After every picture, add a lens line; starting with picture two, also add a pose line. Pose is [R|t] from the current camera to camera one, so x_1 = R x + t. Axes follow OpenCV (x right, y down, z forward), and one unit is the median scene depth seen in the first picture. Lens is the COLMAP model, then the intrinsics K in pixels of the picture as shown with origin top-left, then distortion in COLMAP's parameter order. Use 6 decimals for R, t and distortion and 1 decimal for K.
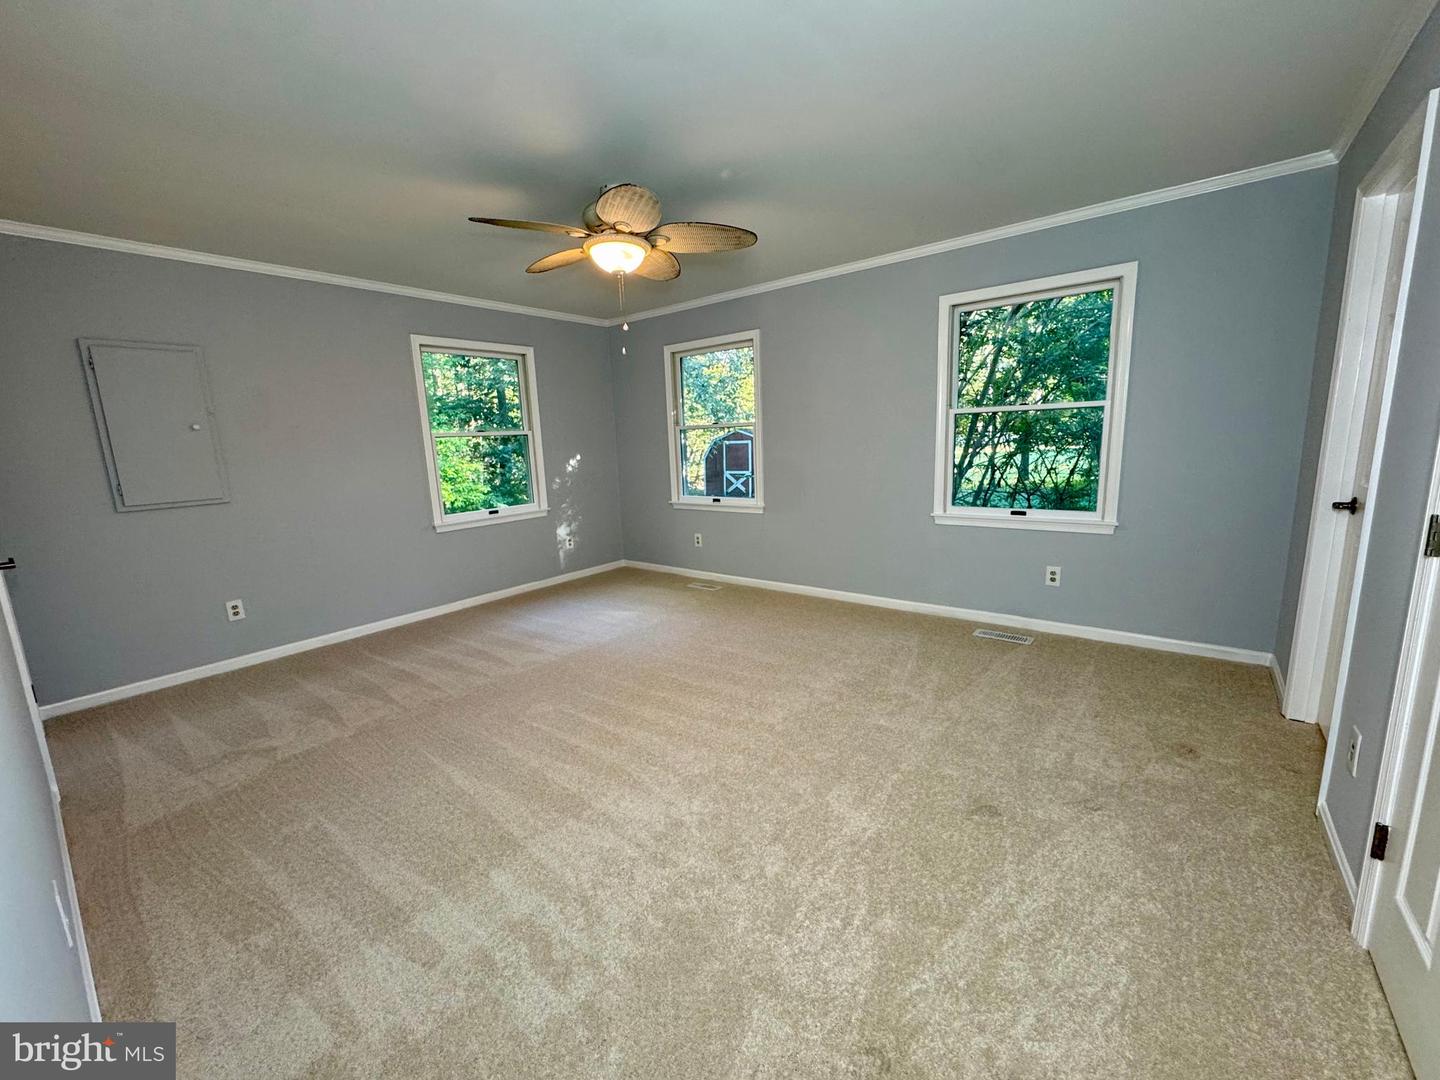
lens RADIAL K [[574.8, 0, 720.0], [0, 574.8, 540.0], [0, 0, 1]] dist [-0.002555, 0.000286]
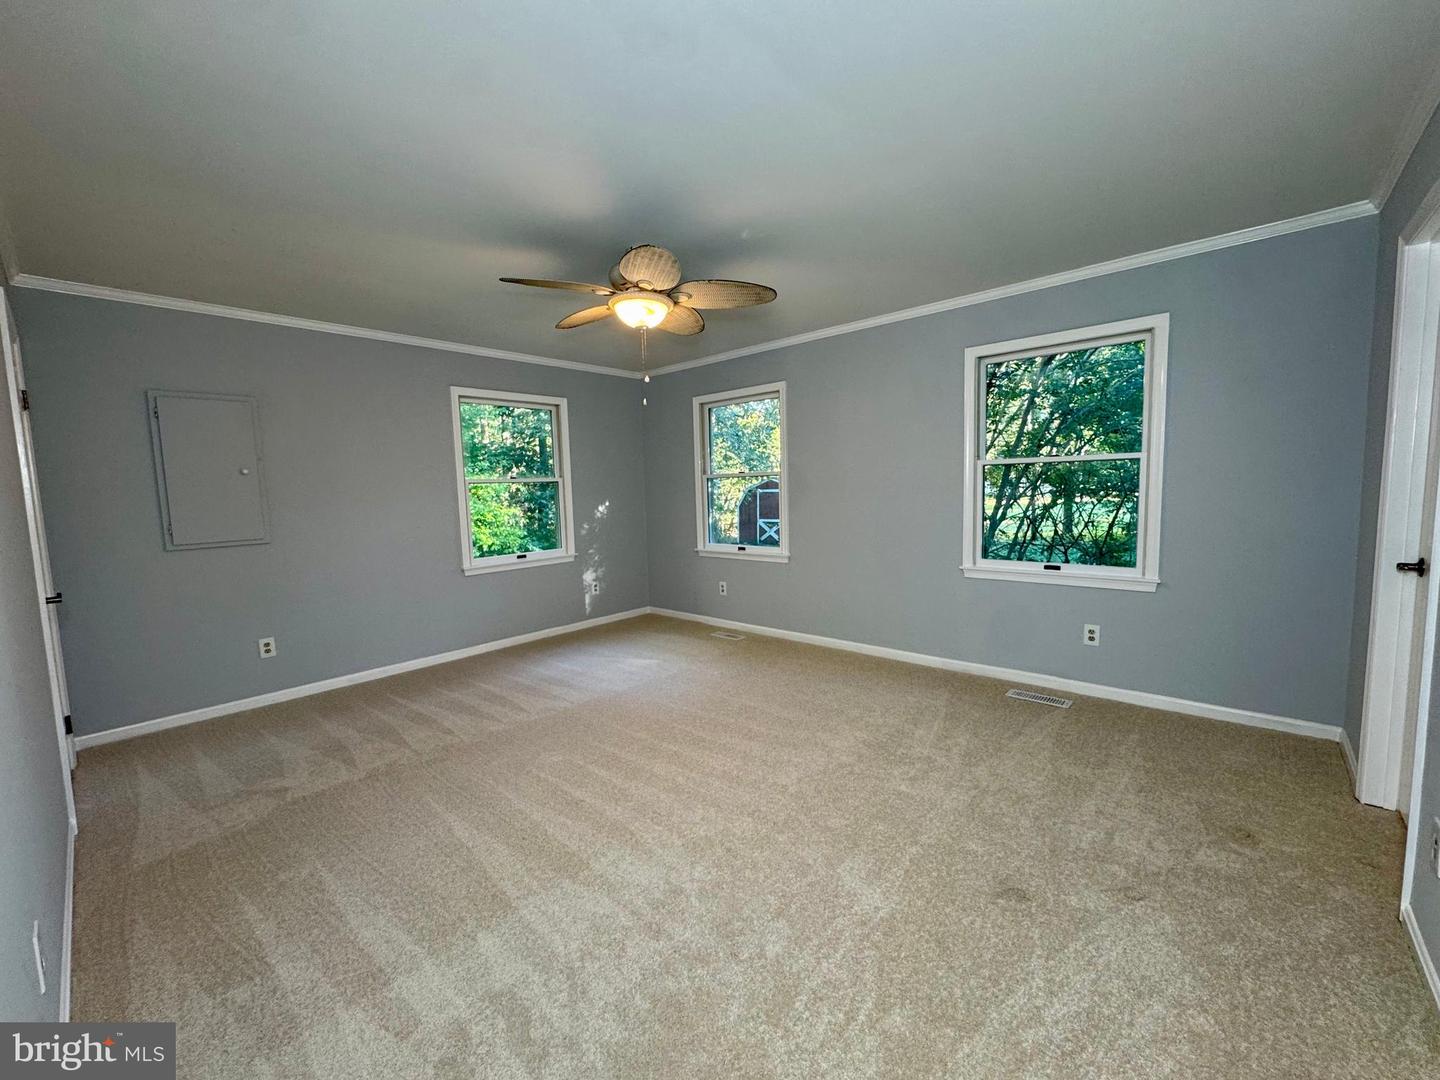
lens RADIAL K [[574.8, 0, 720.0], [0, 574.8, 540.0], [0, 0, 1]] dist [-0.002555, 0.000286]
pose [[0.997937, 0.015896, -0.062199, 0.033443], [-0.020944, 0.996464, -0.081364, -0.004035], [0.060686, 0.082498, 0.994742, 0.012780]]
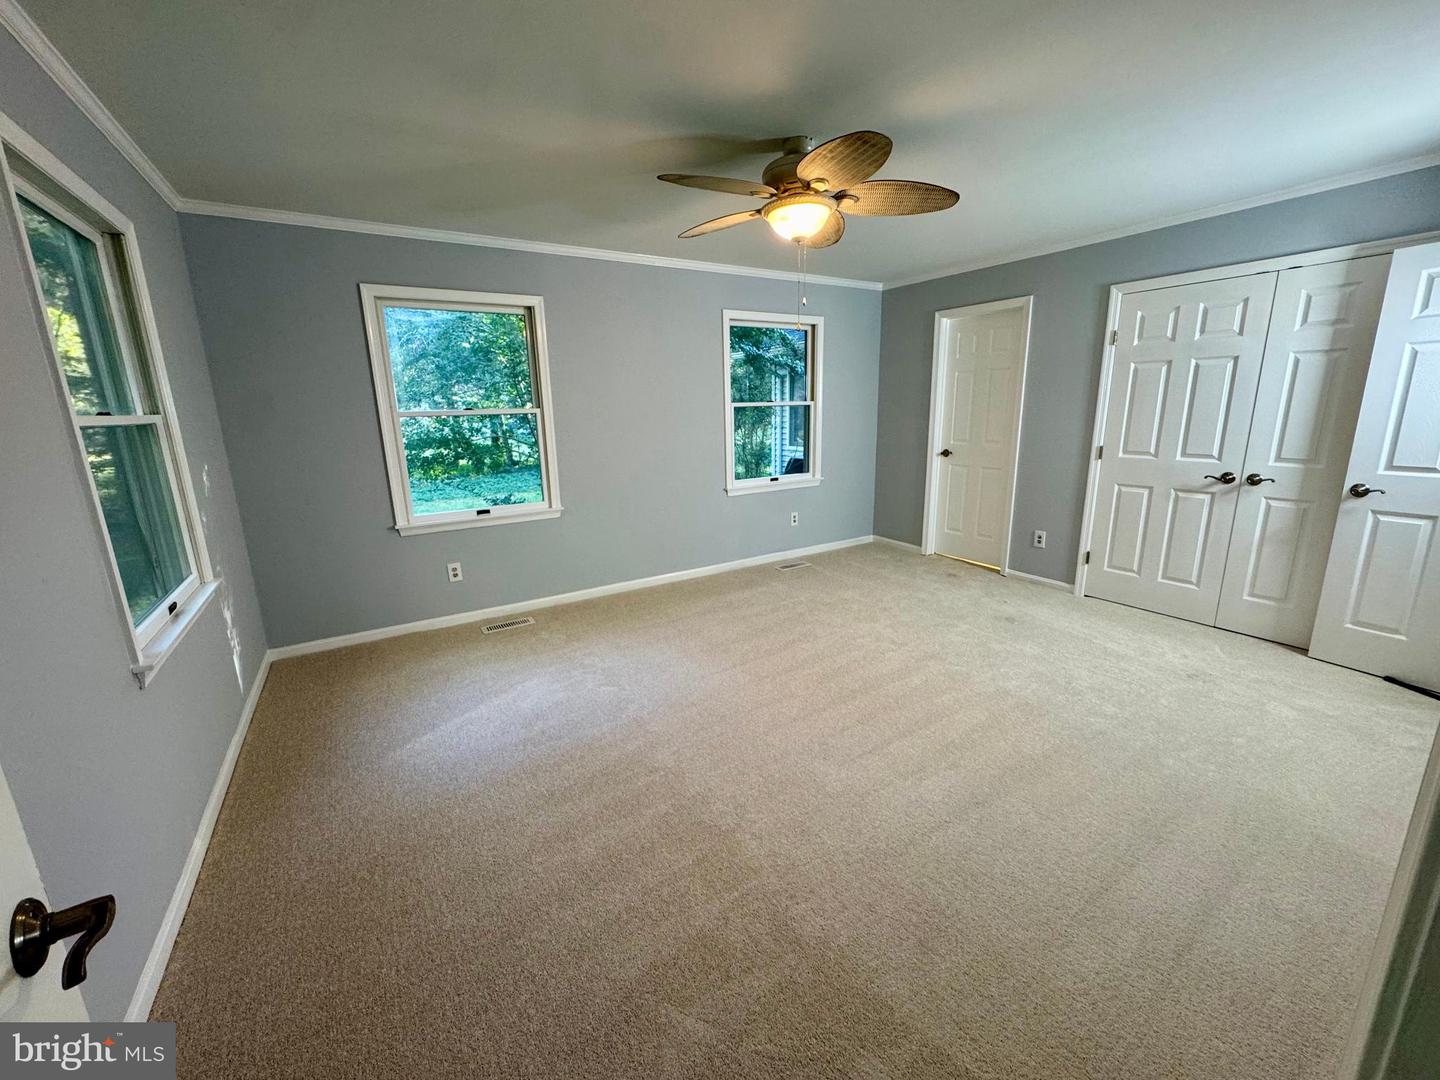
lens RADIAL K [[572.1, 0, 687.8], [0, 572.1, 537.0], [0, 0, 1]] dist [-0.000644, 0.000052]
pose [[0.374963, -0.163875, 0.912441, -1.149806], [0.182833, 0.977992, 0.100513, -0.119285], [-0.908832, 0.129135, 0.396673, 0.871046]]
